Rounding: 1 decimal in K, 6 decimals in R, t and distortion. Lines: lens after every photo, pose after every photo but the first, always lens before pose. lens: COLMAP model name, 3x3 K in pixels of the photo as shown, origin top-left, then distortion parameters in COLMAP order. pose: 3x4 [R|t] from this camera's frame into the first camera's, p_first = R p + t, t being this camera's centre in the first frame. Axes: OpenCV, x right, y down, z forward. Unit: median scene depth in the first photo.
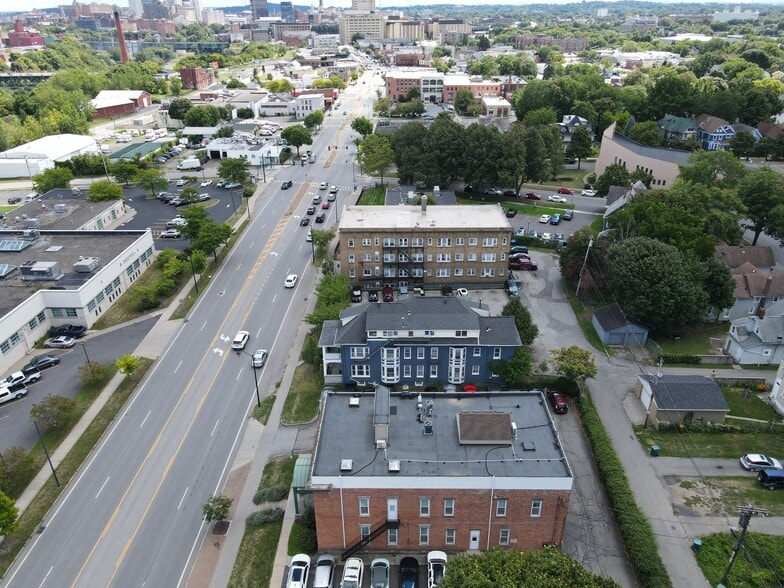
lens RADIAL K [[576.0, 0, 388.6], [0, 576.0, 294.8], [0, 0, 1]] dist [0.003834, 0.021424]
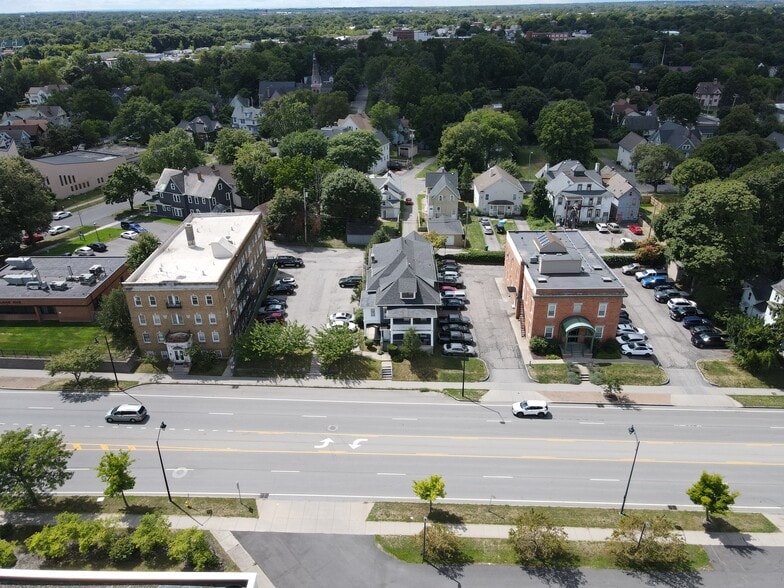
lens RADIAL K [[576.0, 0, 388.7], [0, 576.0, 288.1], [0, 0, 1]] dist [0.003834, 0.021424]
pose [[-0.008692, -0.430655, 0.902475, -0.764660], [0.459794, 0.799721, 0.386051, -0.292067], [-0.887983, 0.418308, 0.191062, 0.622770]]
